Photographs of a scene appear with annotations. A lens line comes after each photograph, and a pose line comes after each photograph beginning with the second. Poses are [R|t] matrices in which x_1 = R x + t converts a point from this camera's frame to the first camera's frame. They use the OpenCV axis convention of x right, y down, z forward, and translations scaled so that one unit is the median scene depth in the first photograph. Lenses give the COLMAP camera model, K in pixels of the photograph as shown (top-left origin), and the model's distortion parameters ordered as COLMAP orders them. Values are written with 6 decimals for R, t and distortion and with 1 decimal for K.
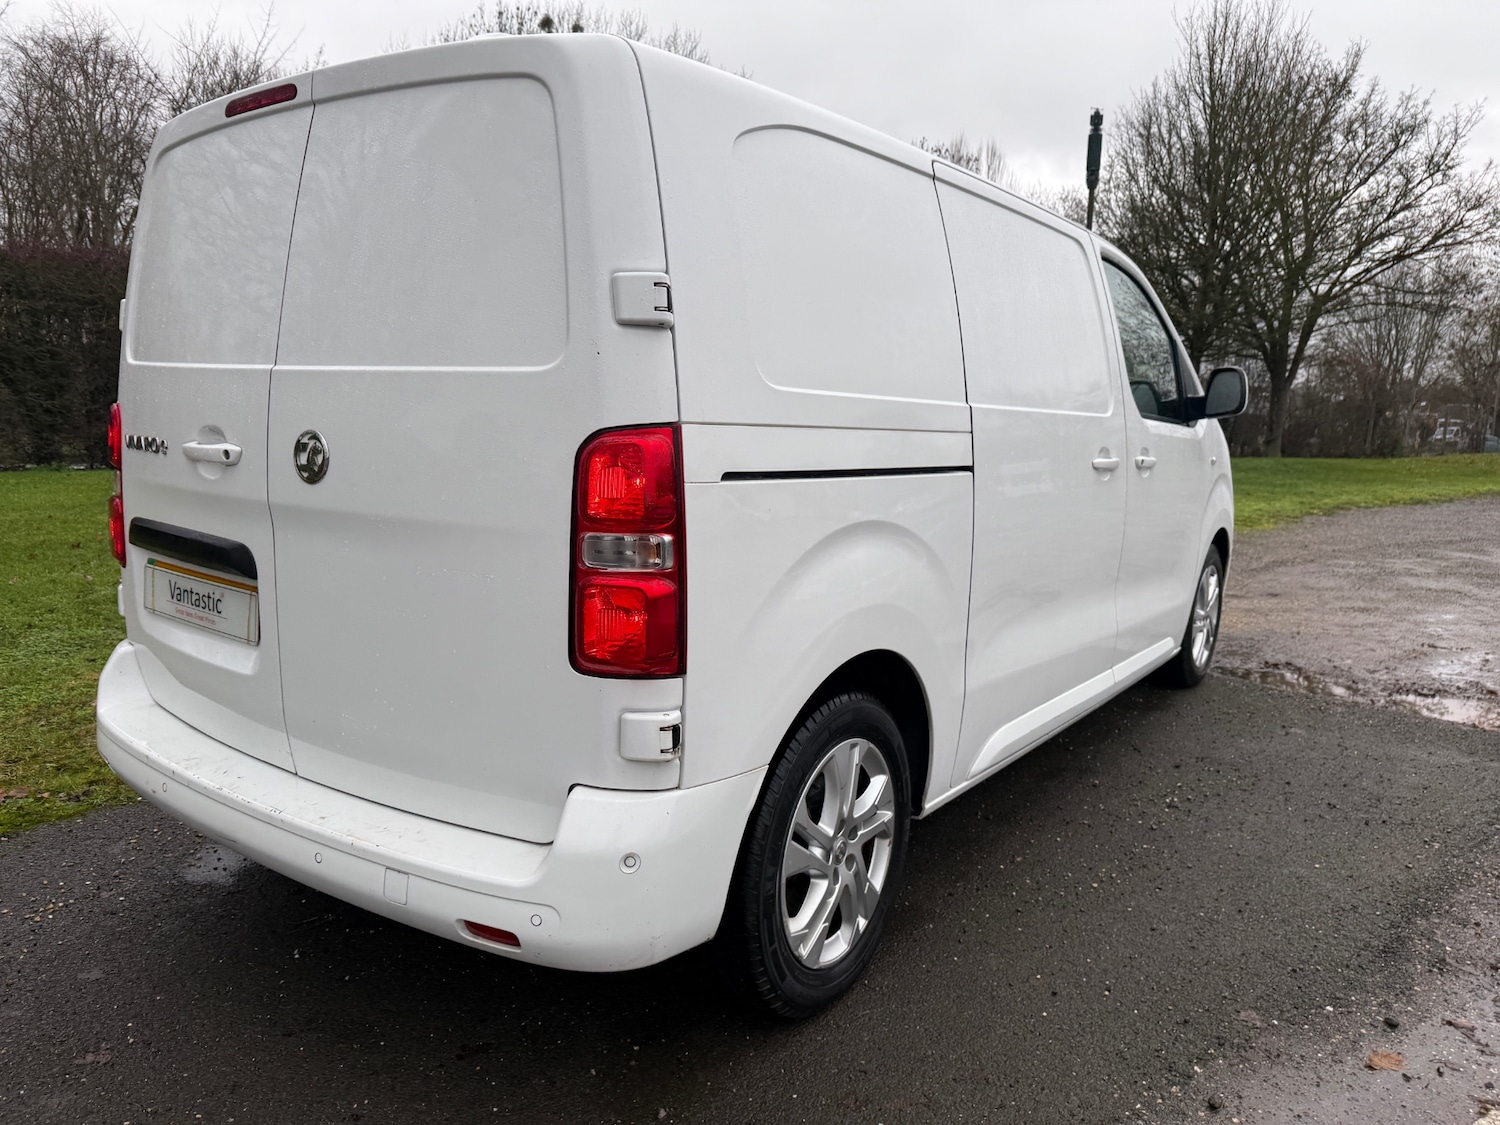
lens RADIAL K [[1093.3, 0, 741.2], [0, 1093.3, 557.1], [0, 0, 1]] dist [0.001696, -0.002251]
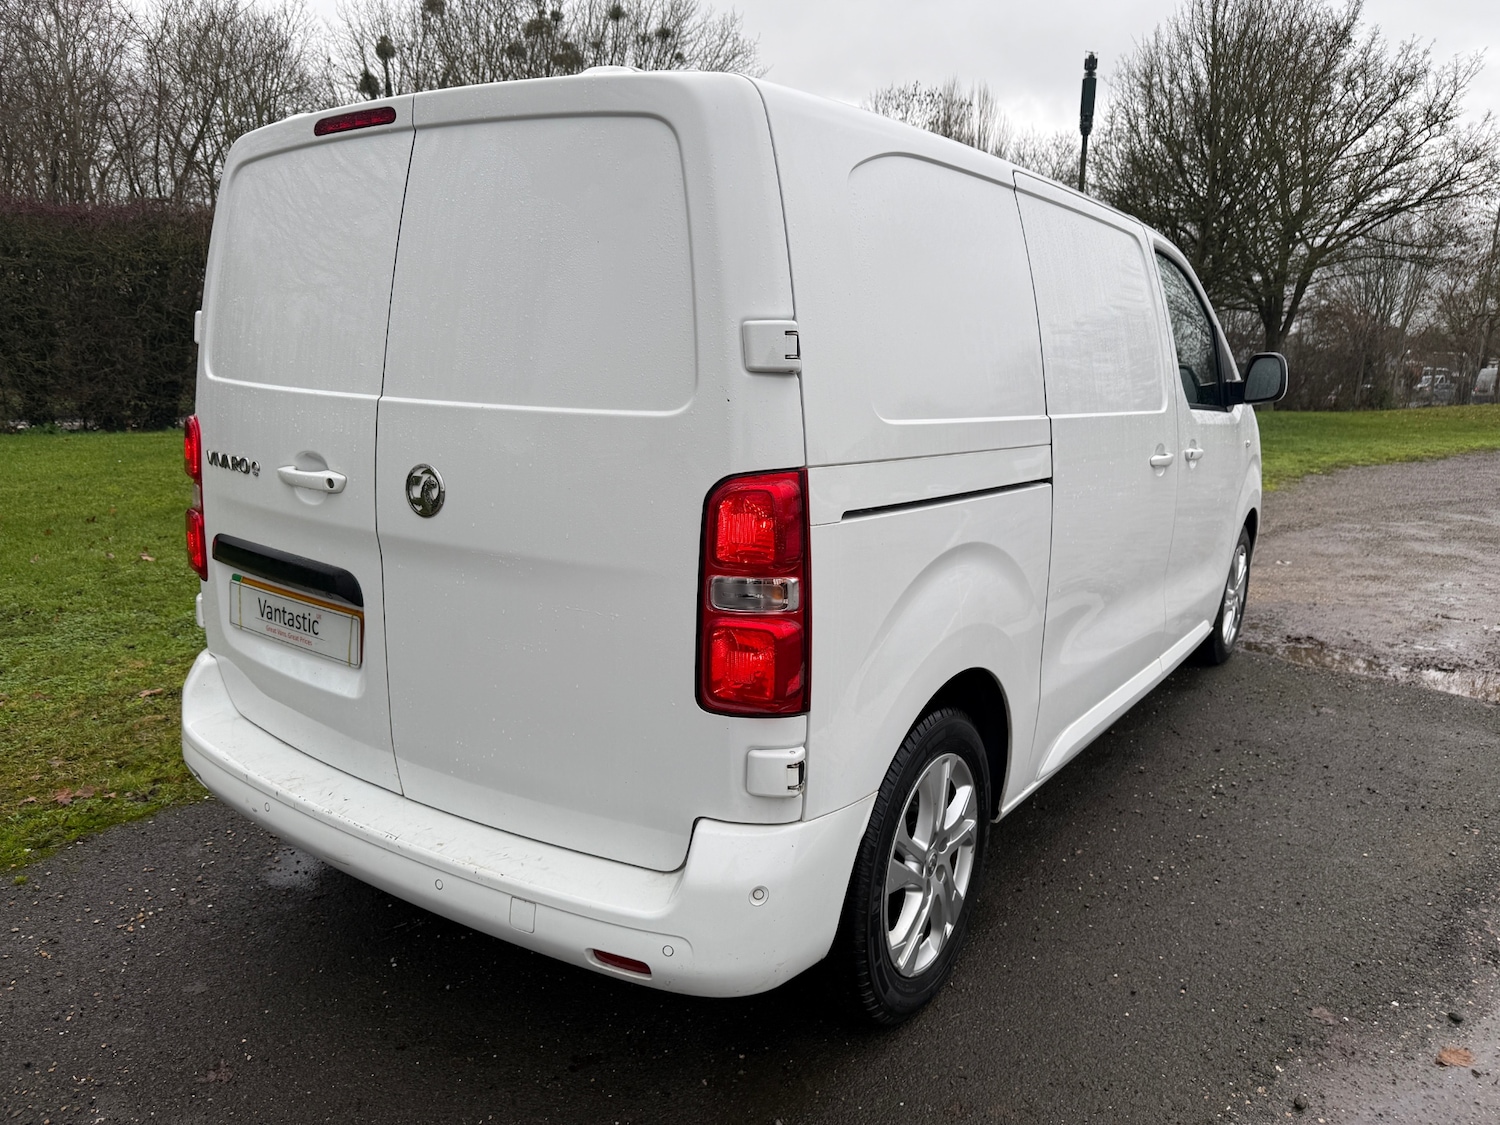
lens RADIAL K [[1092.9, 0, 751.0], [0, 1092.9, 556.1], [0, 0, 1]] dist [0.004429, -0.005137]
pose [[0.999757, -0.004712, 0.021549, -0.084813], [0.003694, 0.998886, 0.047043, -0.057075], [-0.021747, -0.046952, 0.998660, -0.008011]]
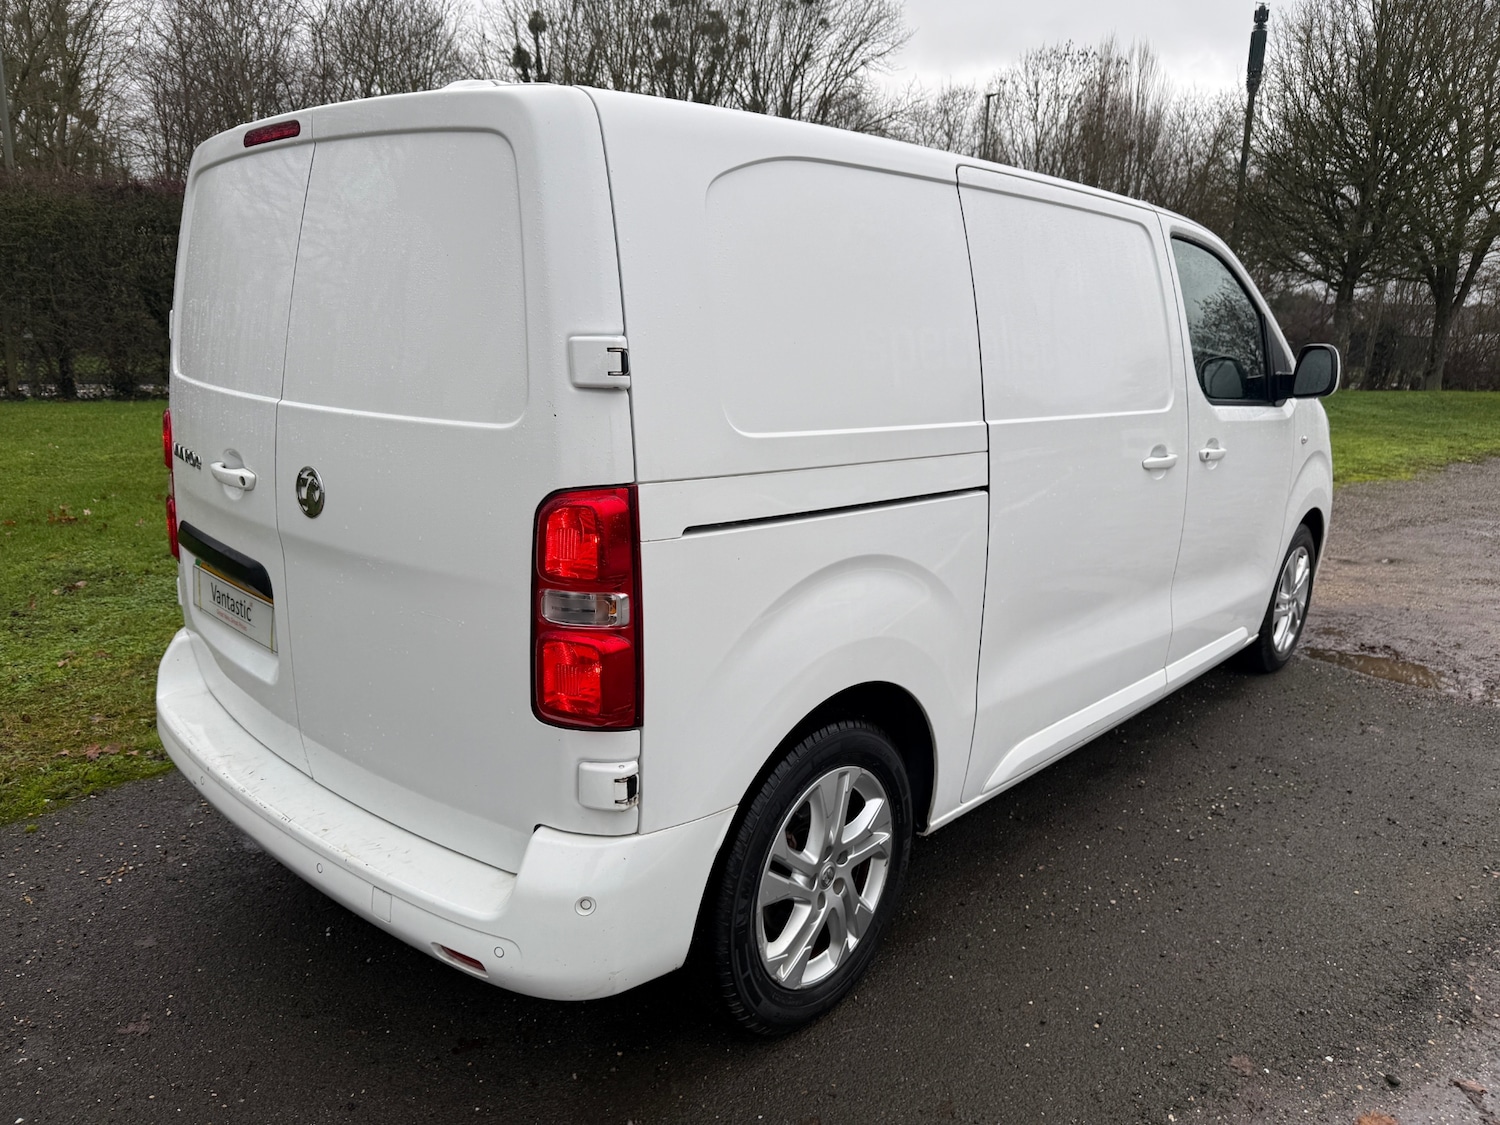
lens RADIAL K [[1092.0, 0, 748.7], [0, 1092.0, 550.2], [0, 0, 1]] dist [0.001269, -0.002554]
pose [[0.993621, 0.026379, -0.109644, 0.102505], [-0.018585, 0.997267, 0.071506, -0.087603], [0.111230, -0.069012, 0.991396, 0.005956]]
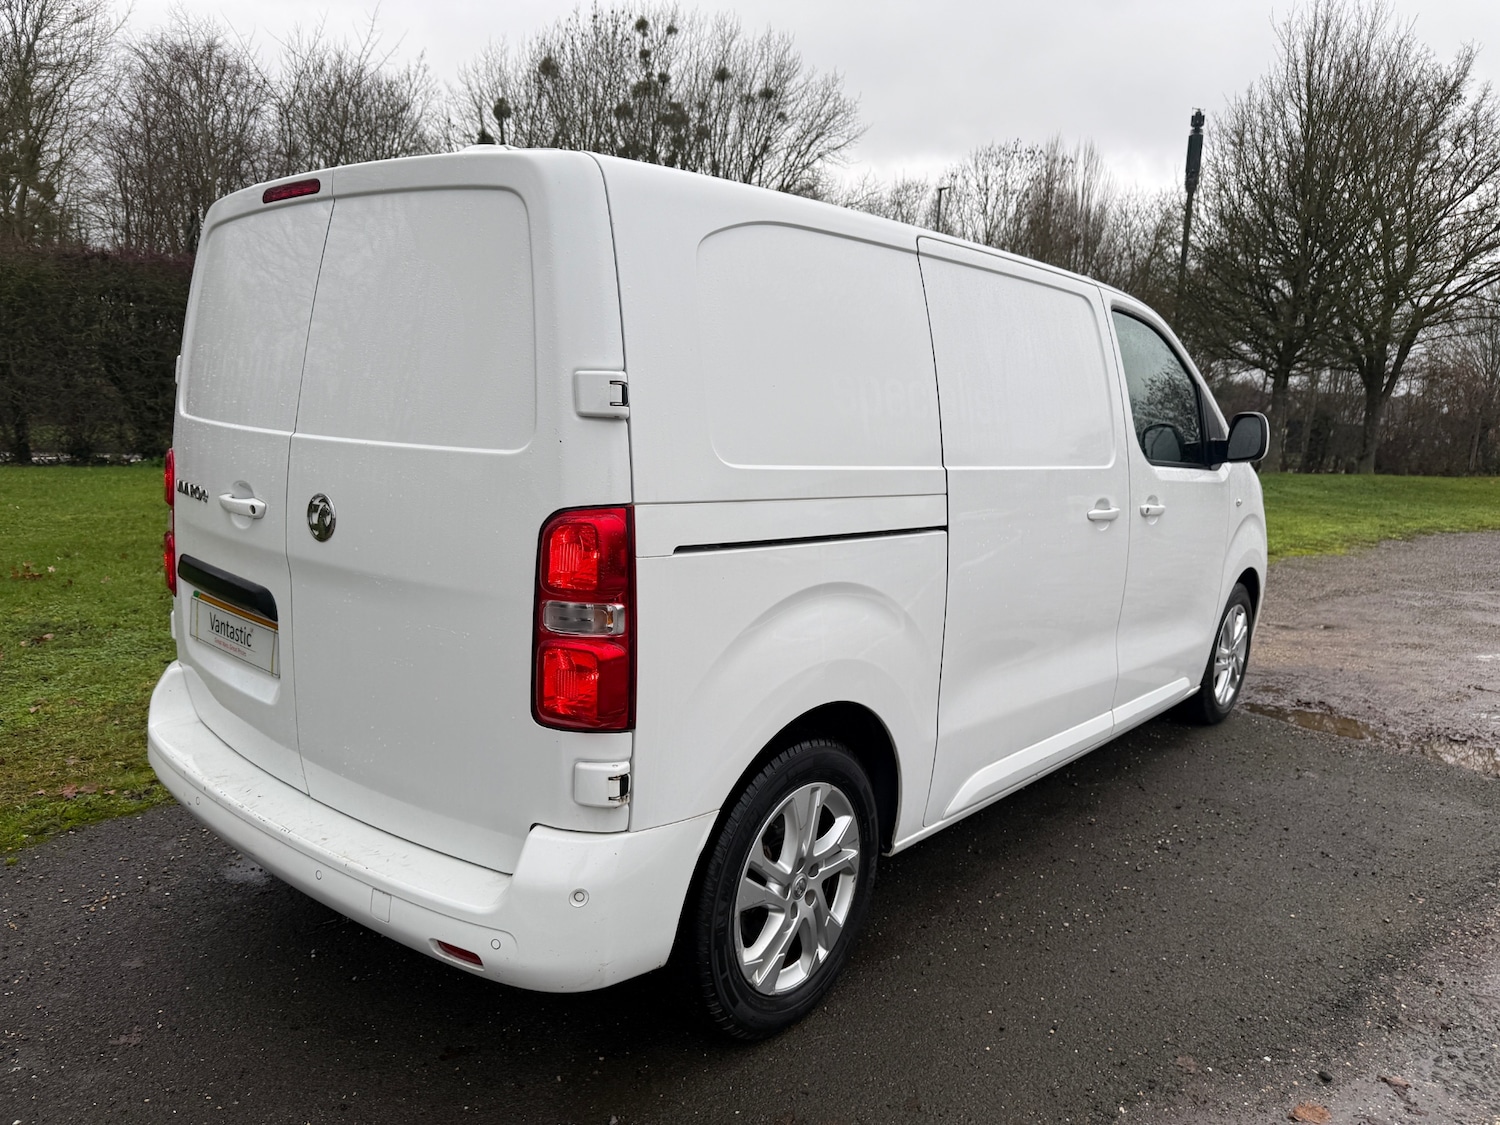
lens RADIAL K [[1091.9, 0, 750.0], [0, 1091.9, 562.5], [0, 0, 1]] dist [0.007425, -0.008734]
pose [[0.997209, 0.028001, -0.069216, 0.090786], [-0.027472, 0.999586, 0.008585, -0.049370], [0.069428, -0.006660, 0.997565, -0.063859]]
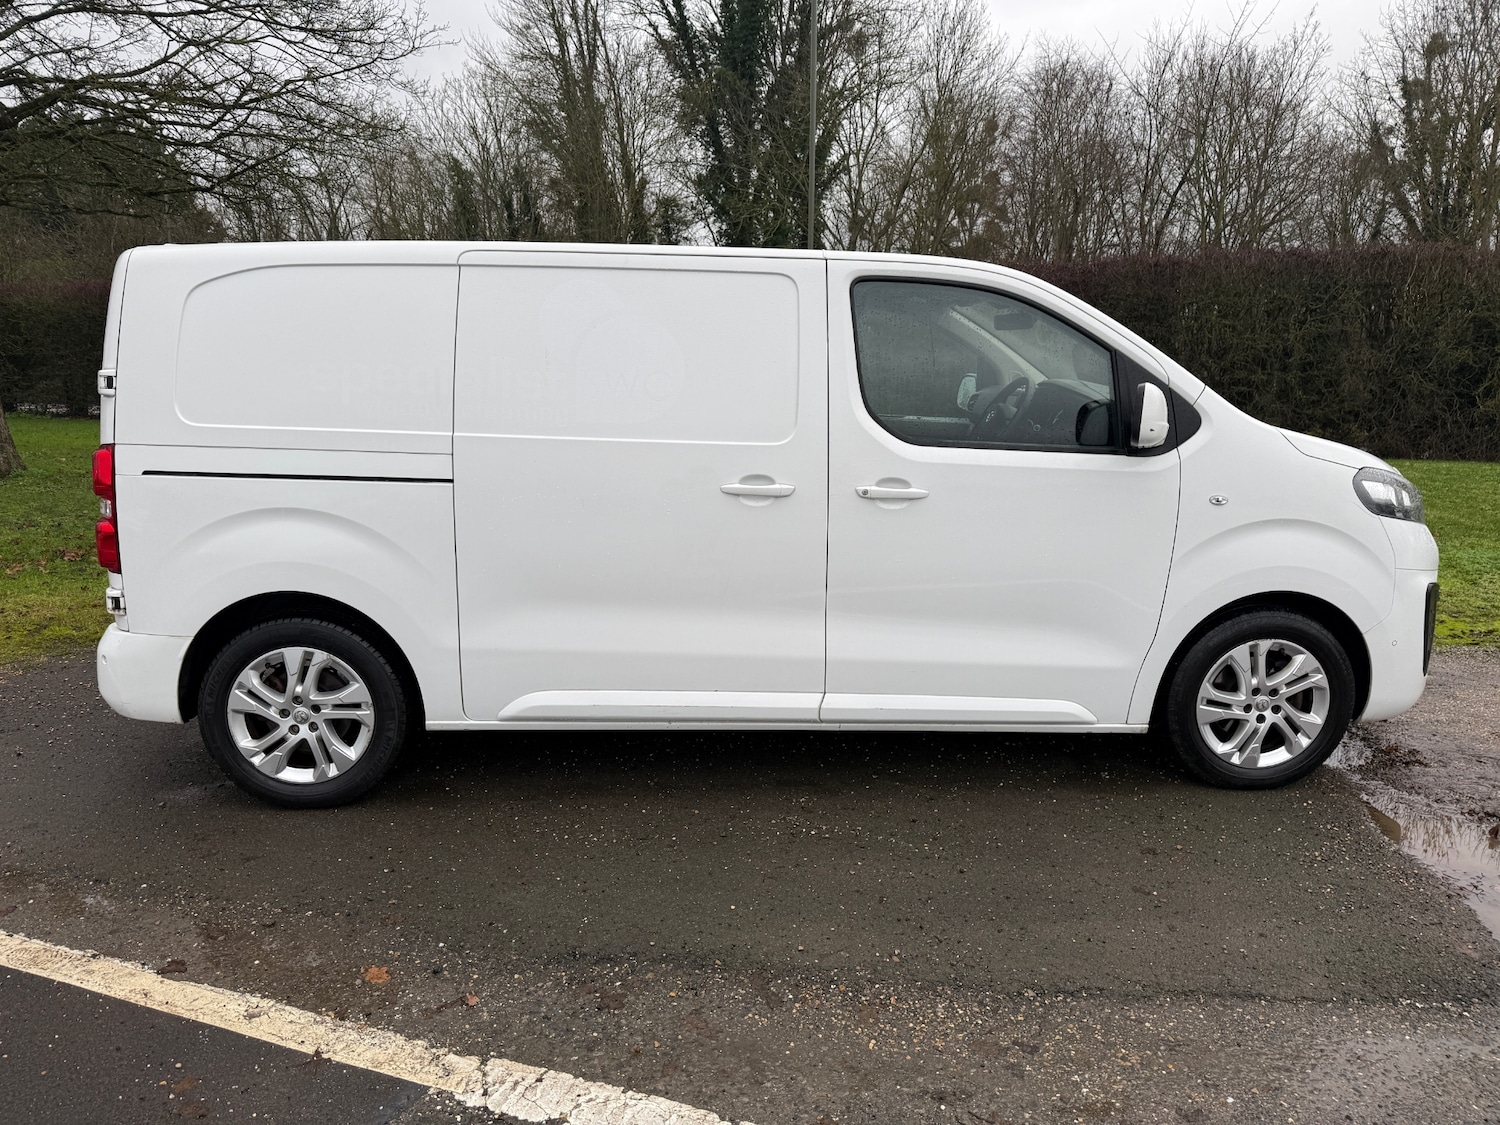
lens RADIAL K [[1092.3, 0, 744.5], [0, 1092.3, 572.3], [0, 0, 1]] dist [-0.013835, 0.008435]
pose [[0.617762, 0.136500, -0.774428, 1.412234], [-0.107304, 0.990240, 0.088943, -0.122644], [0.779010, 0.028153, 0.626379, 0.427966]]
